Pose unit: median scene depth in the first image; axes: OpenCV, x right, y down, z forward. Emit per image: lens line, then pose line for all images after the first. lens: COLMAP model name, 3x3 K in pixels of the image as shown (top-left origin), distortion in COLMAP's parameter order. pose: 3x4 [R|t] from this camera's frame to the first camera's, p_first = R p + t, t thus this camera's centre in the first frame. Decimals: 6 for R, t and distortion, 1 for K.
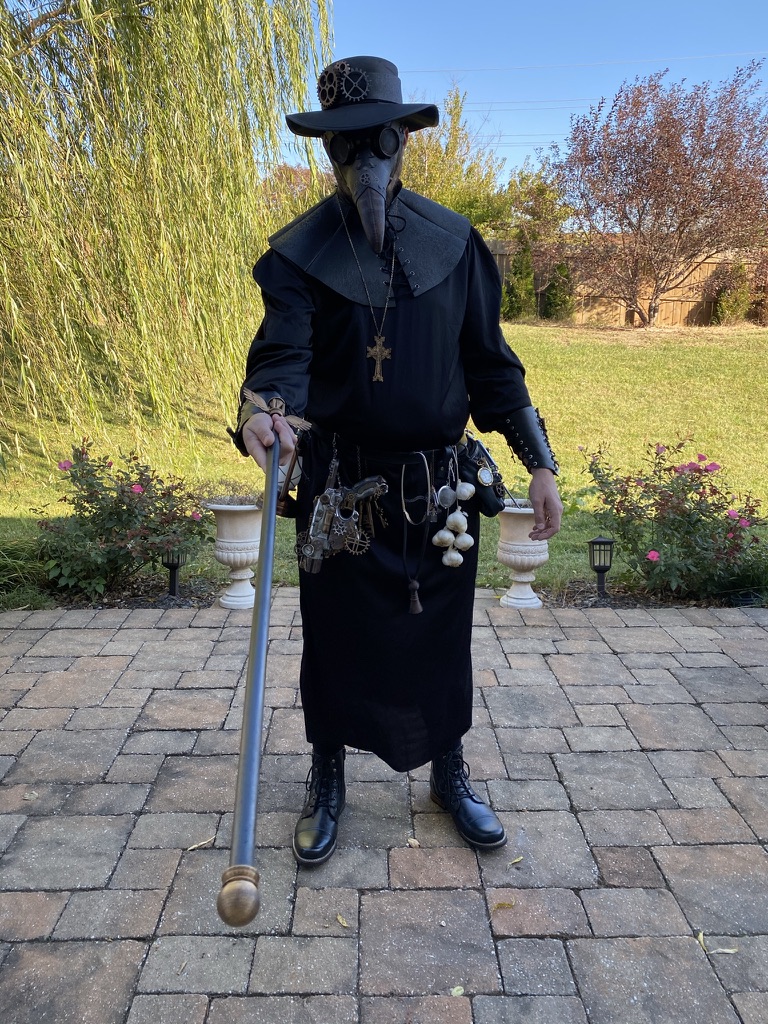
lens RADIAL K [[832.7, 0, 384.0], [0, 832.7, 512.0], [0, 0, 1]] dist [0.059759, -0.127602]
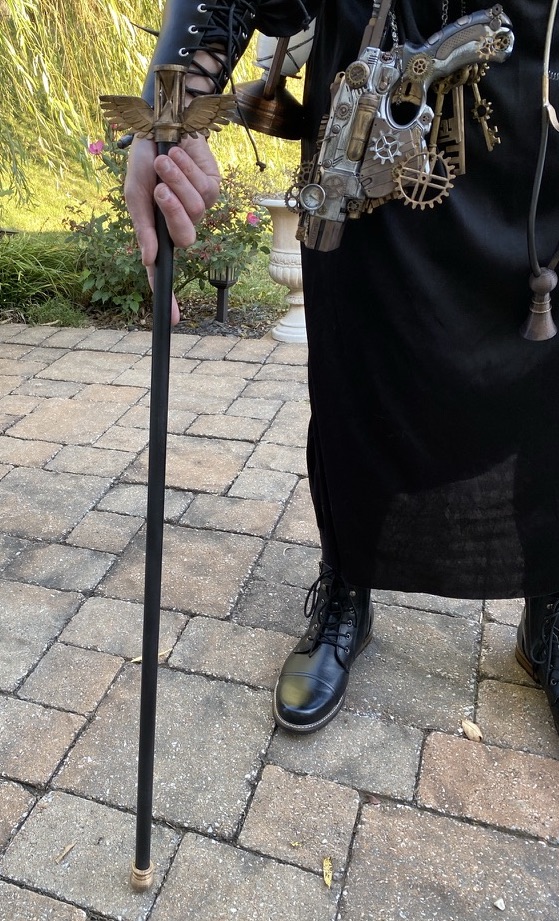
lens RADIAL K [[518.3, 0, 279.5], [0, 518.3, 460.5], [0, 0, 1]] dist [0.035466, -0.031318]
pose [[0.909546, 0.139081, -0.391642, 0.030200], [-0.021194, 0.956639, 0.290503, 0.100652], [0.415063, -0.255925, 0.873055, 0.668285]]
